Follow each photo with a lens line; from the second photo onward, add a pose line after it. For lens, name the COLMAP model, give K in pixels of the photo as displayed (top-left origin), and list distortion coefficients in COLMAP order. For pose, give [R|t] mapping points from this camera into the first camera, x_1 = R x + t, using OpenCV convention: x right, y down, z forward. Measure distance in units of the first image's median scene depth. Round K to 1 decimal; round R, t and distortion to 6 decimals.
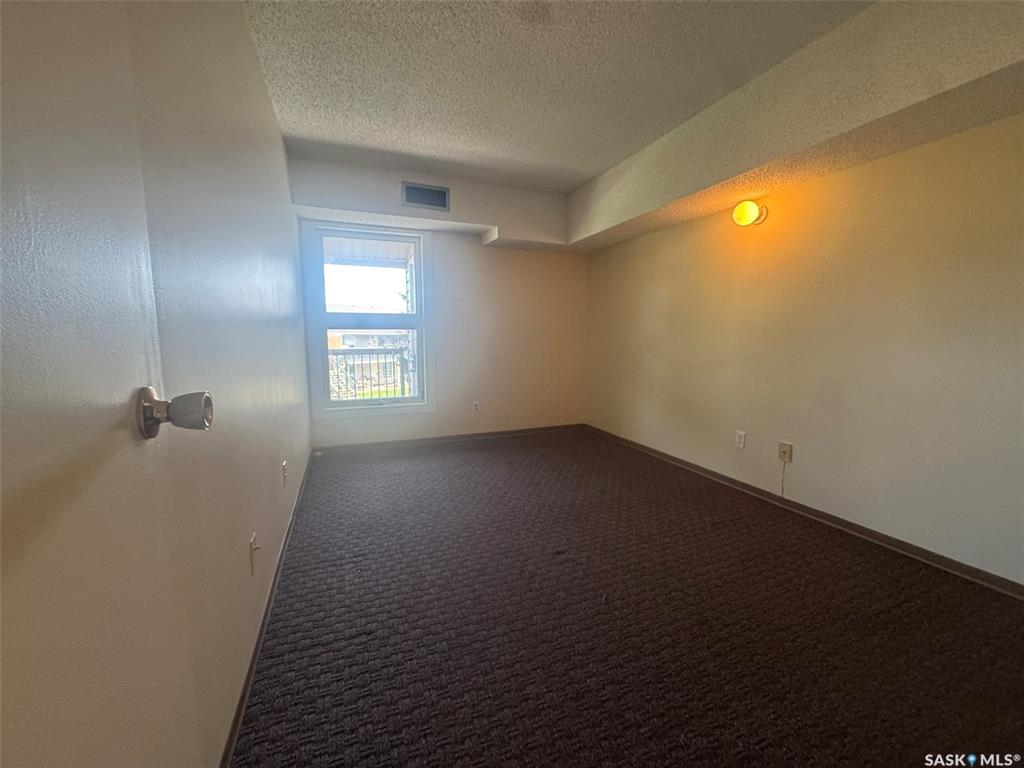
lens RADIAL K [[414.0, 0, 512.0], [0, 414.0, 384.0], [0, 0, 1]] dist [0.000637, 0.000227]
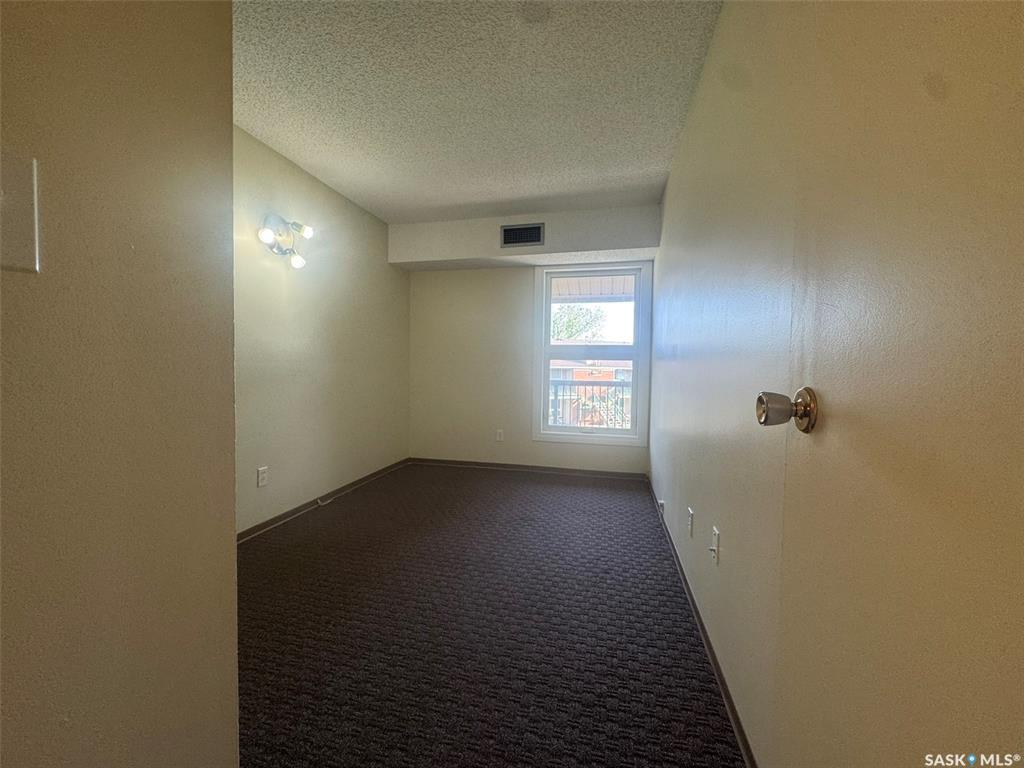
lens RADIAL K [[414.0, 0, 512.0], [0, 414.0, 384.0], [0, 0, 1]] dist [0.000637, 0.000227]
pose [[0.807910, 0.032663, -0.588400, 0.126449], [-0.076855, 0.995775, -0.050248, -0.005616], [0.584272, 0.085817, 0.807008, 0.050209]]
